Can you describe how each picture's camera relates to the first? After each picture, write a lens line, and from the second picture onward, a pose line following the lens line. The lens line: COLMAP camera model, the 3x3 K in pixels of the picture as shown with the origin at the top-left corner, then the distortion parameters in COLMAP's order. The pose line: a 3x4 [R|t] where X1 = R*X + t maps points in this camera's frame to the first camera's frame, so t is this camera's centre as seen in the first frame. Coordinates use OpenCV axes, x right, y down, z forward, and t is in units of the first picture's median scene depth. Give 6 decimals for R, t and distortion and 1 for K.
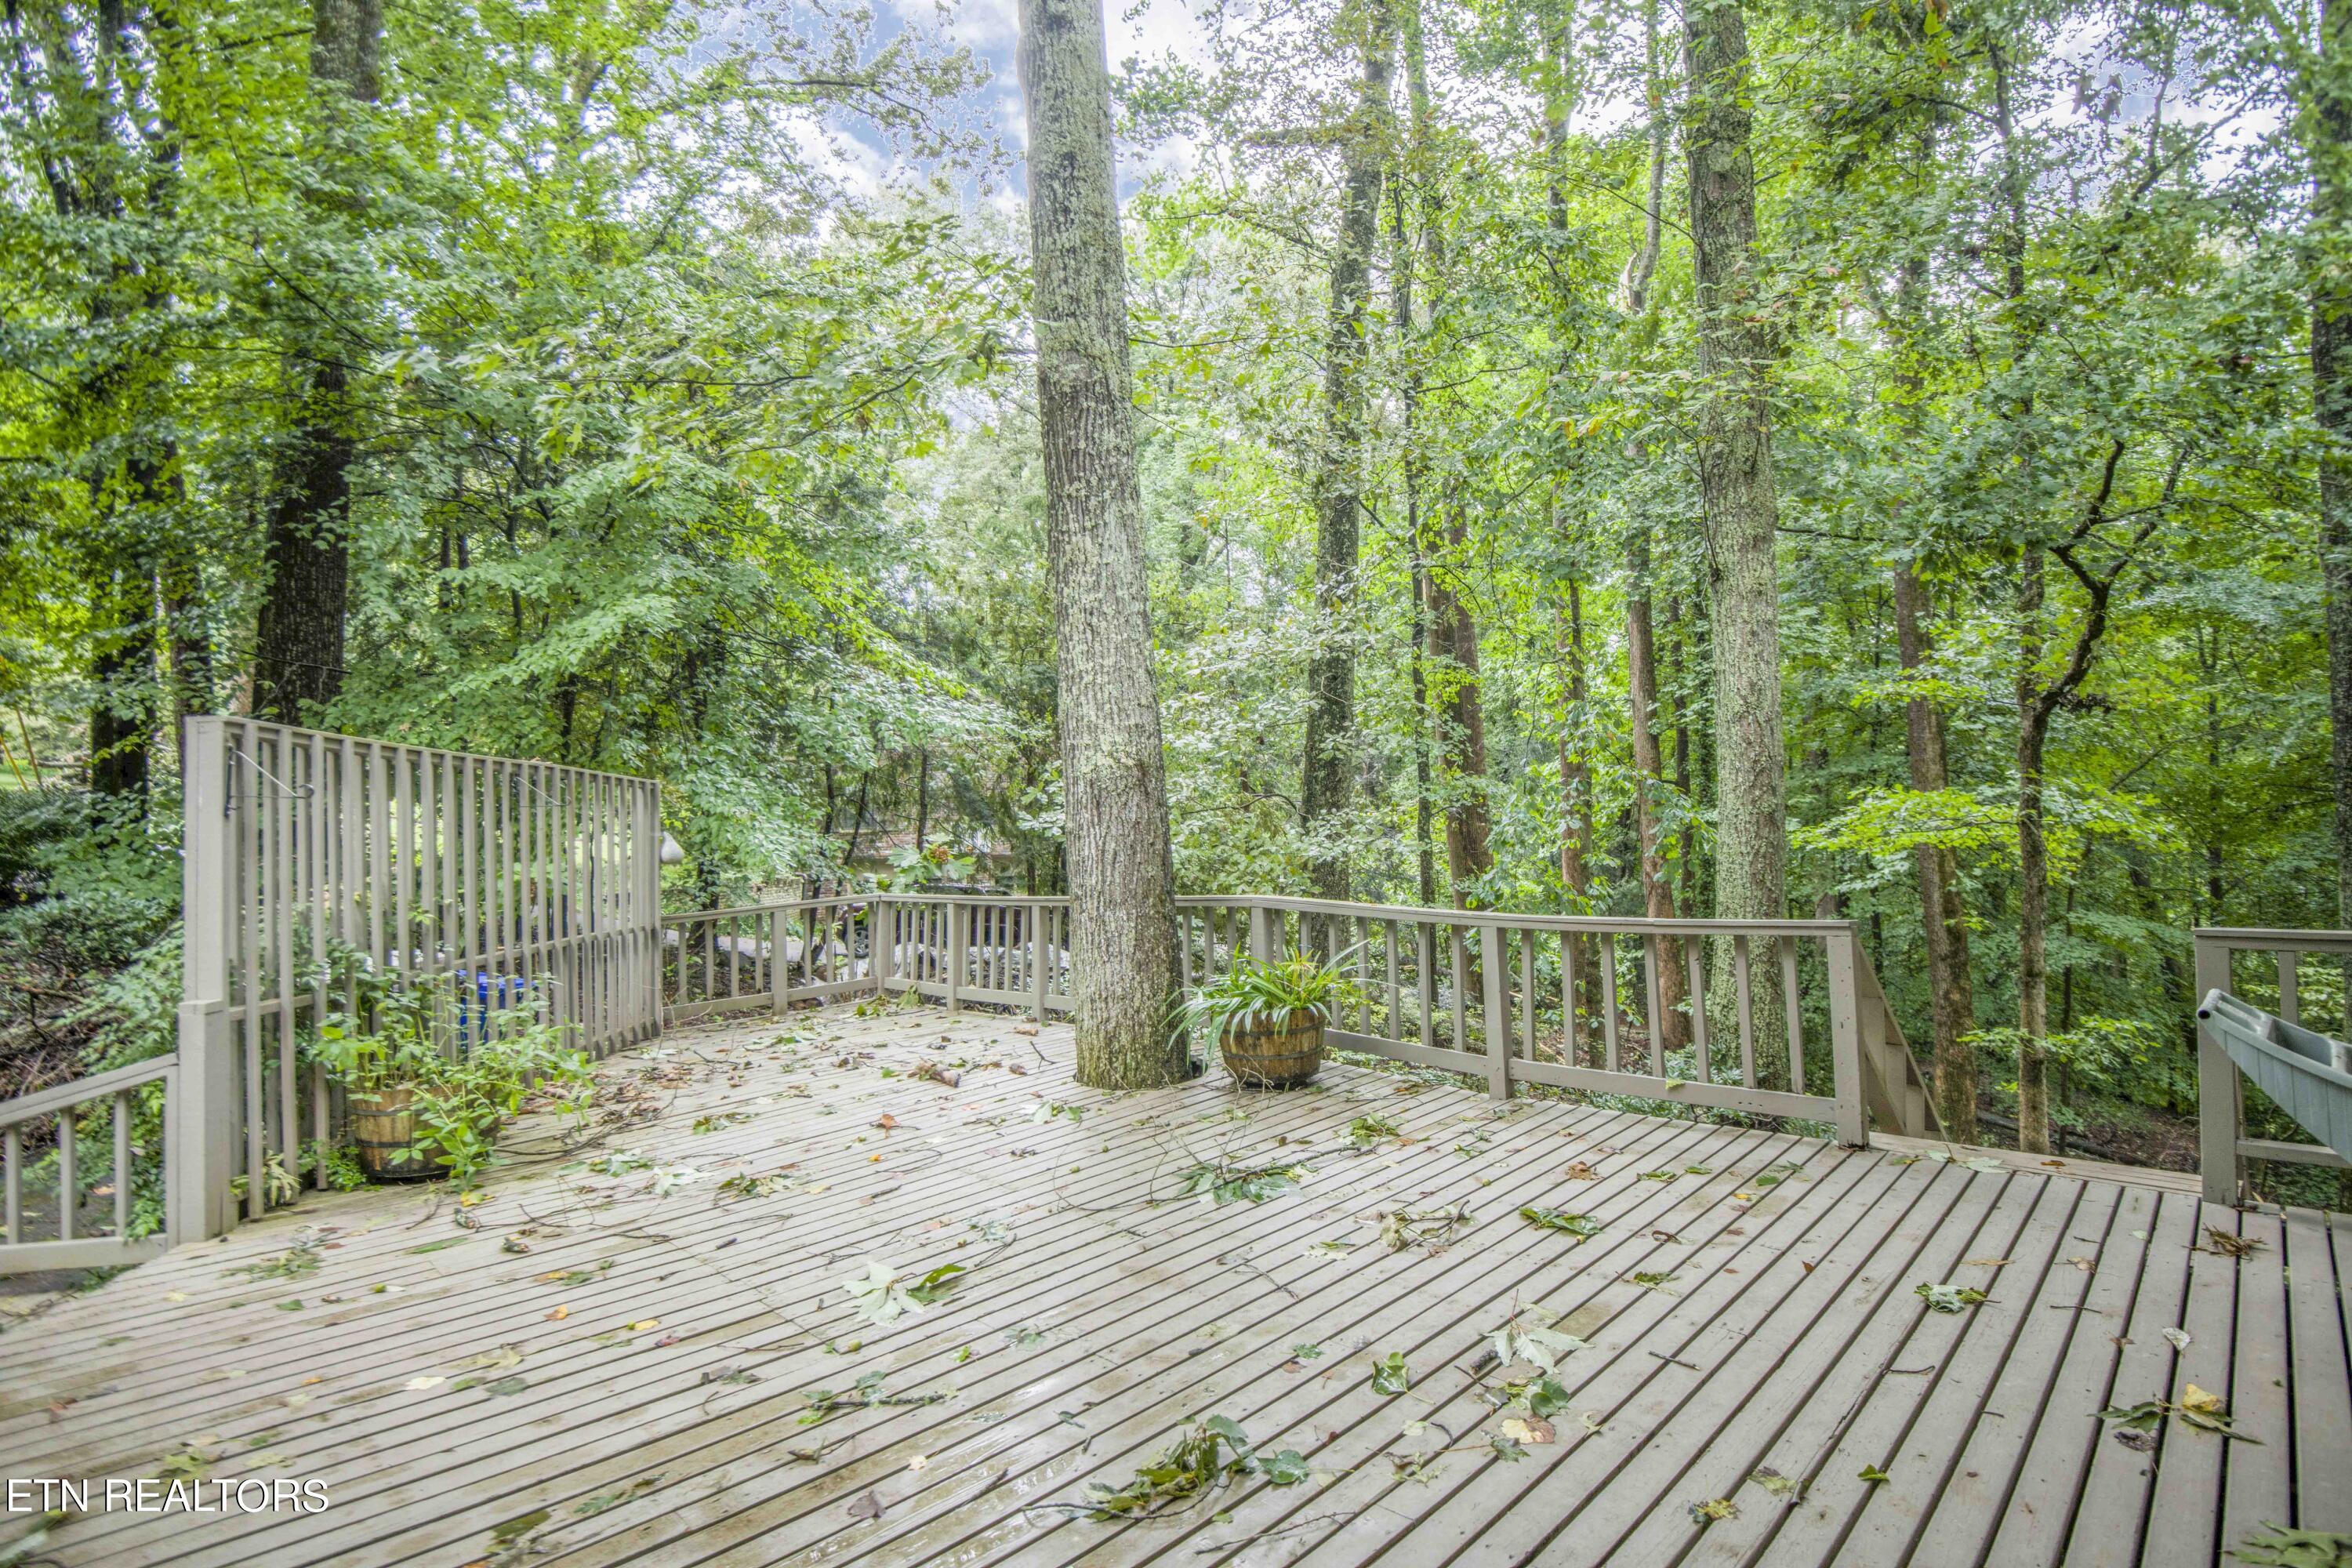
lens RADIAL K [[1125.4, 0, 1189.3], [0, 1125.4, 777.9], [0, 0, 1]] dist [-0.002651, -0.024565]
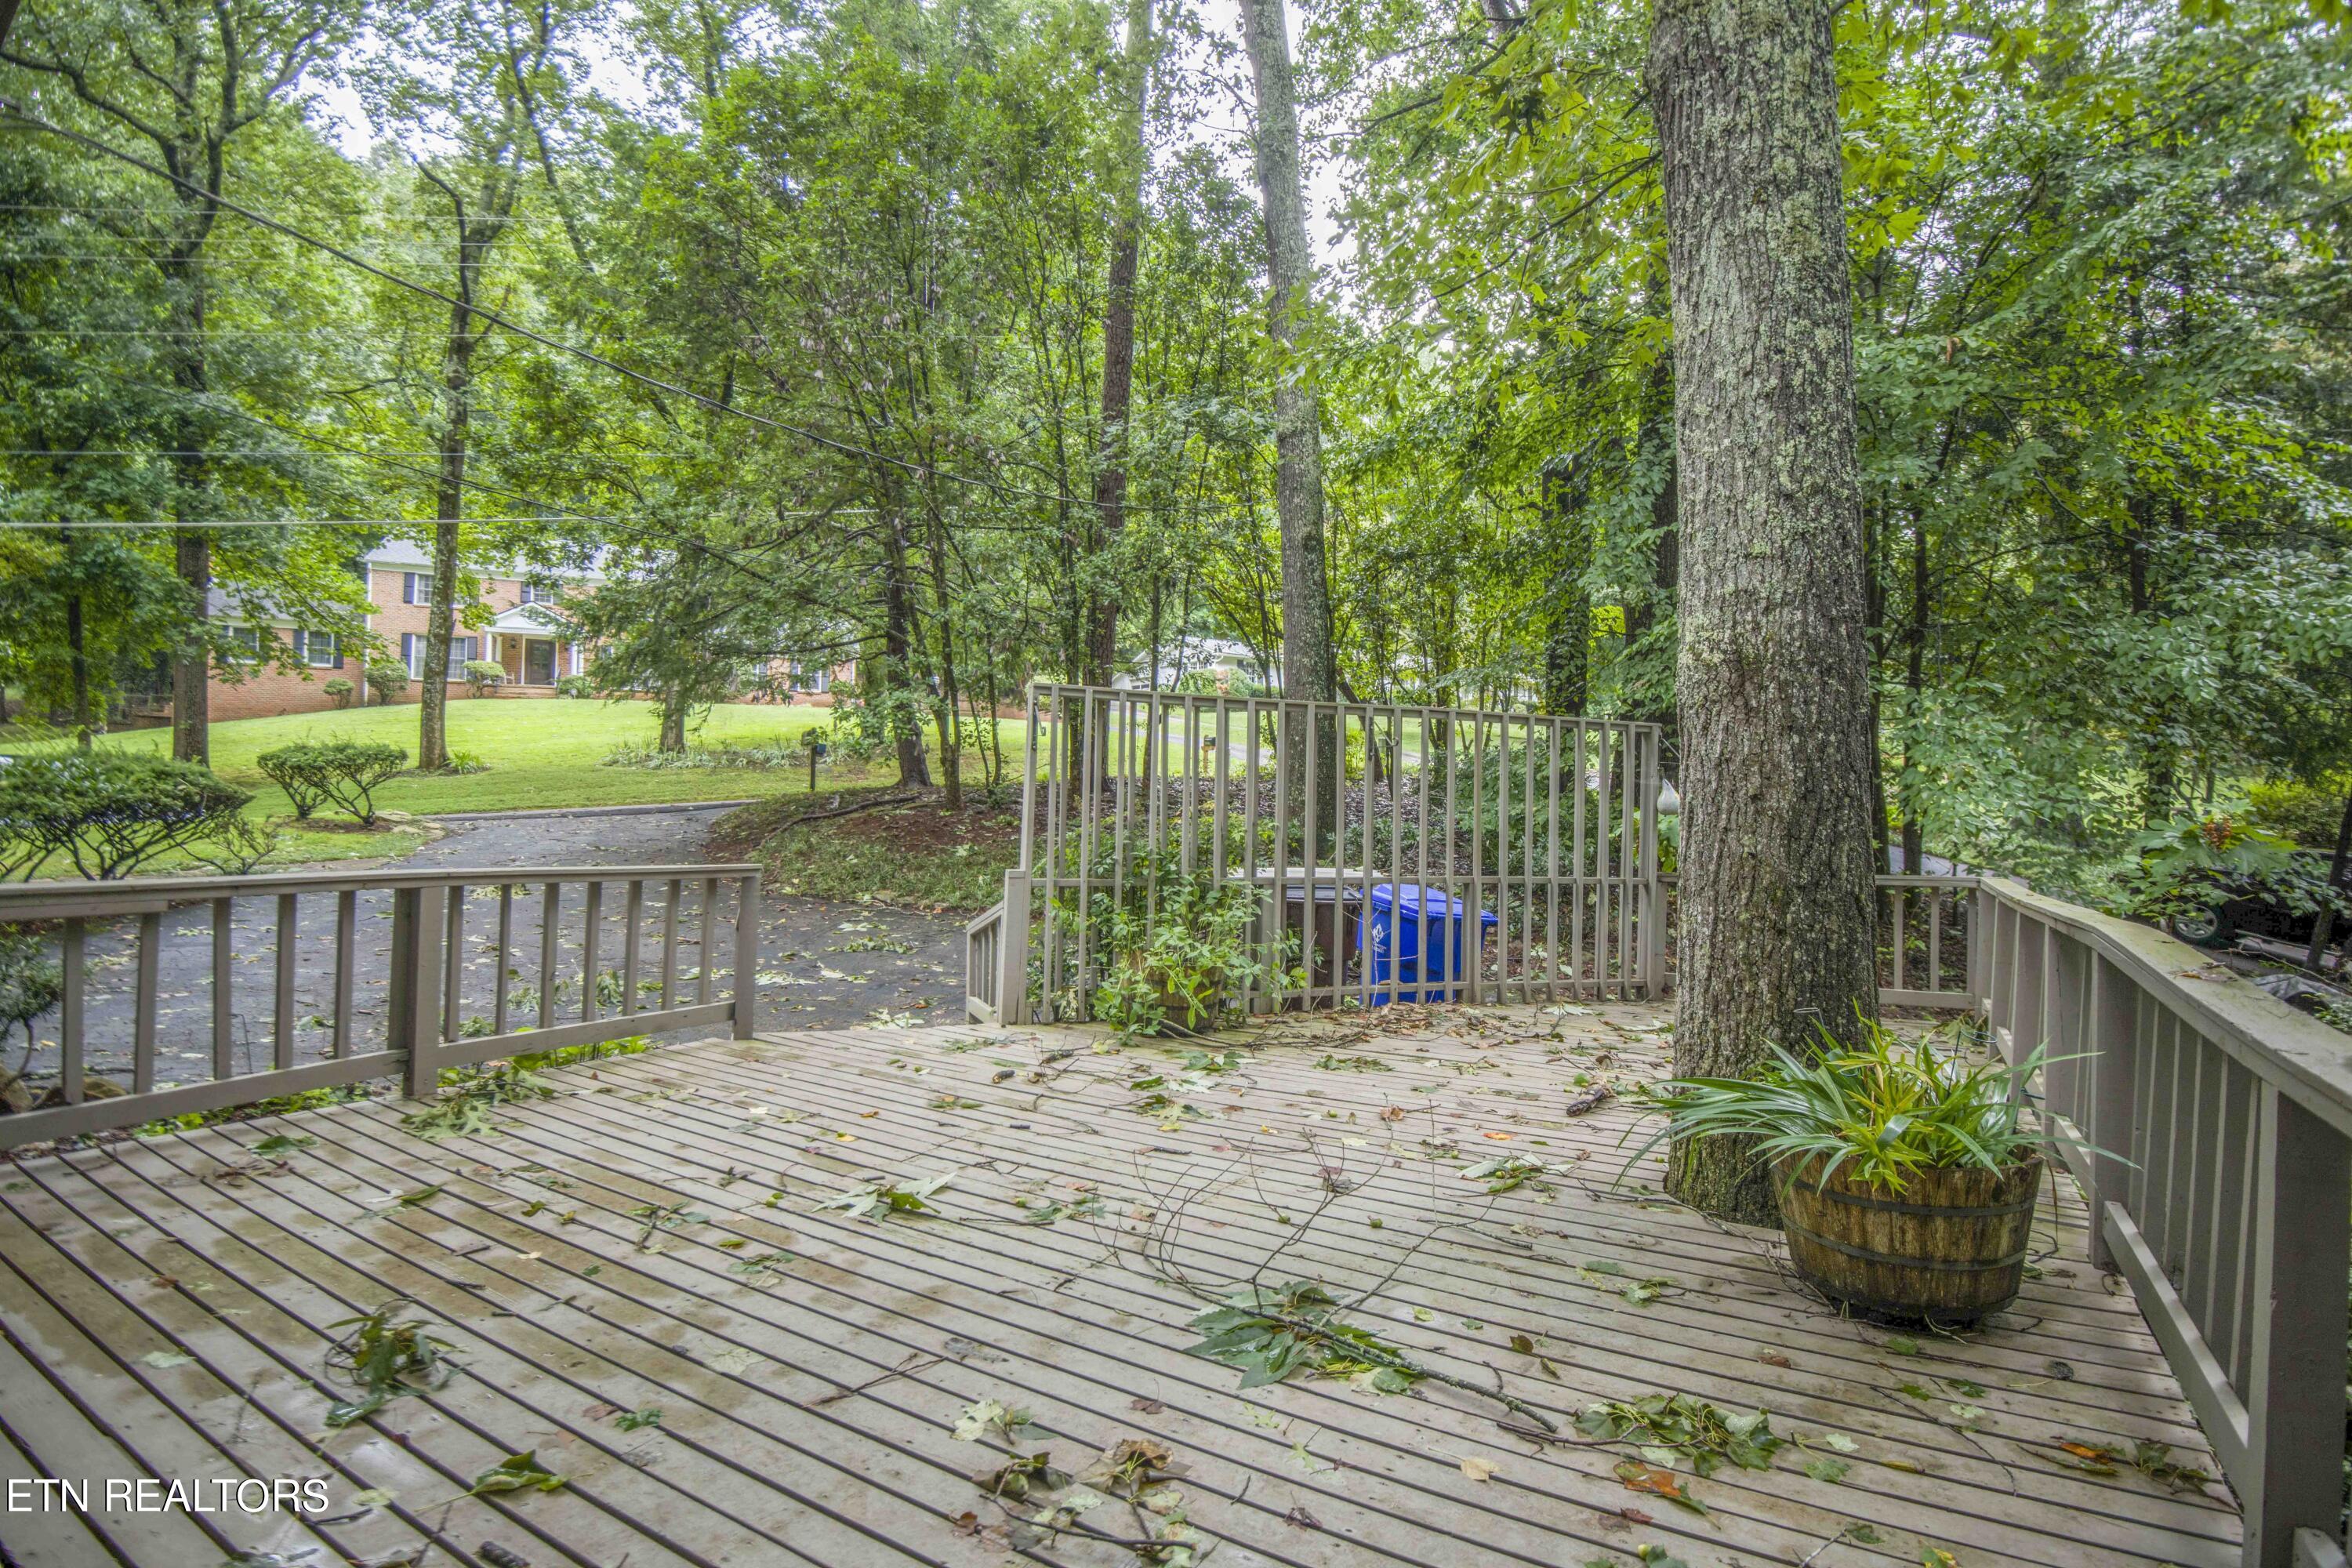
lens RADIAL K [[1125.4, 0, 1189.3], [0, 1125.4, 777.9], [0, 0, 1]] dist [-0.002651, -0.024565]
pose [[0.238098, 0.017263, -0.971088, 0.763504], [0.015262, 0.999652, 0.021513, 0.054610], [0.971121, -0.019943, 0.237751, 0.990058]]
